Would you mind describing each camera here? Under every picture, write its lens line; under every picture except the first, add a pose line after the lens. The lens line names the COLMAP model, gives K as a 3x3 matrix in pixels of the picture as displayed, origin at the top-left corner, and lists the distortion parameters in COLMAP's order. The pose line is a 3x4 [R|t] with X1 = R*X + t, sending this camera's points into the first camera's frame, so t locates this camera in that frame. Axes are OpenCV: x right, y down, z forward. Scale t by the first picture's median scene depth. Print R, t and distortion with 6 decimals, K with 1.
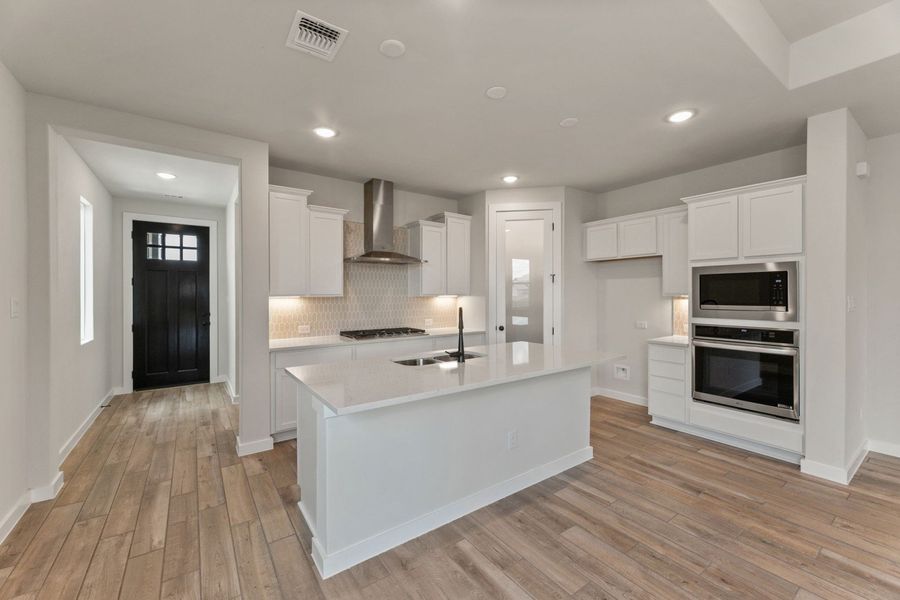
lens RADIAL K [[368.2, 0, 450.2], [0, 368.2, 293.8], [0, 0, 1]] dist [0.001694, 0.000323]
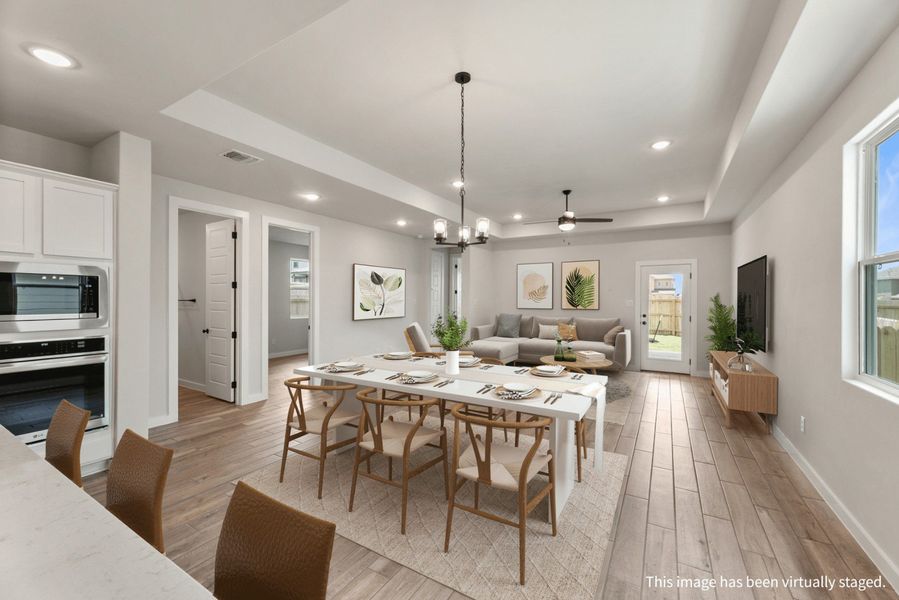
lens RADIAL K [[363.1, 0, 450.0], [0, 363.1, 300.3], [0, 0, 1]] dist [0.000981, -0.000166]
pose [[-0.402391, -0.001361, 0.915467, -0.240605], [0.000824, 0.999998, 0.001849, 0.000514], [-0.915467, 0.001499, -0.402389, 0.385561]]
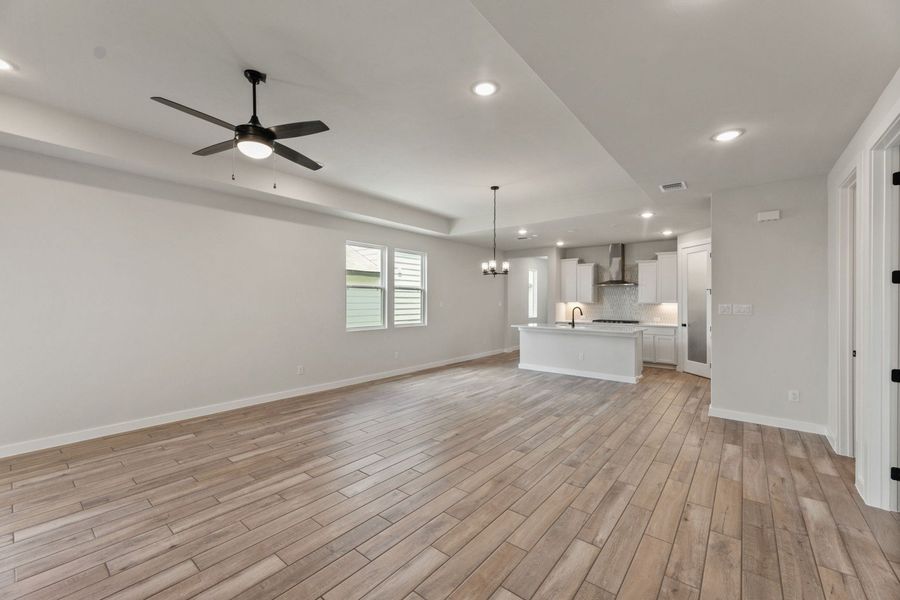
lens RADIAL K [[363.5, 0, 450.5], [0, 363.5, 300.3], [0, 0, 1]] dist [0.000981, -0.000166]
pose [[0.269770, 0.002085, -0.962922, 1.532716], [-0.007351, 0.999973, 0.000105, -0.002990], [0.962897, 0.007050, 0.269778, -0.387855]]
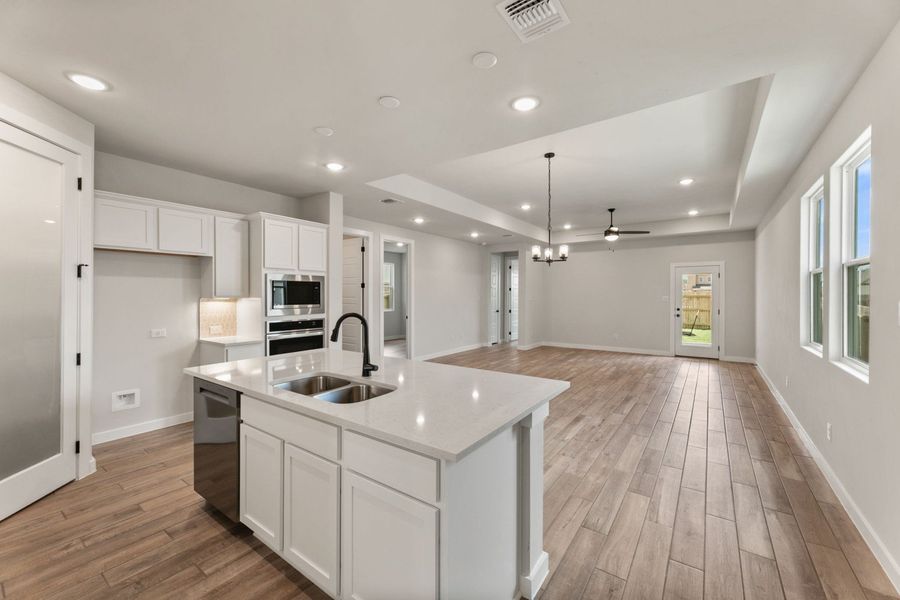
lens RADIAL K [[362.7, 0, 451.6], [0, 362.7, 295.8], [0, 0, 1]] dist [0.001848, 0.000090]
pose [[-0.325973, 0.000814, 0.945379, -0.533502], [0.002035, 0.999998, -0.000159, -0.000048], [-0.945377, 0.001872, -0.325974, 0.700332]]
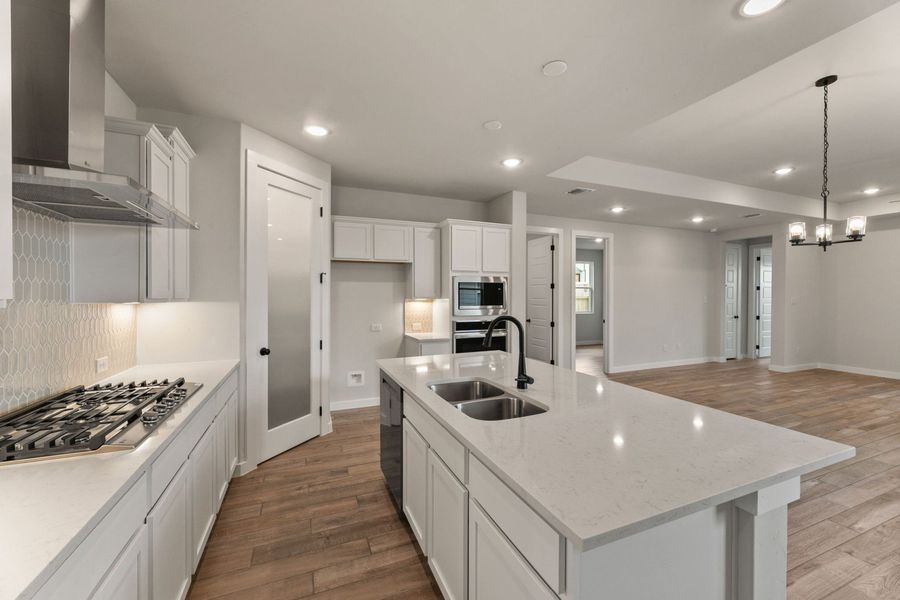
lens RADIAL K [[360.4, 0, 450.0], [0, 360.4, 300.0], [0, 0, 1]] dist [0.002891, -0.000020]
pose [[0.222885, -0.007029, 0.974819, -0.461104], [0.001666, 0.999975, 0.006829, 0.000370], [-0.974843, 0.000102, 0.222892, 0.630664]]
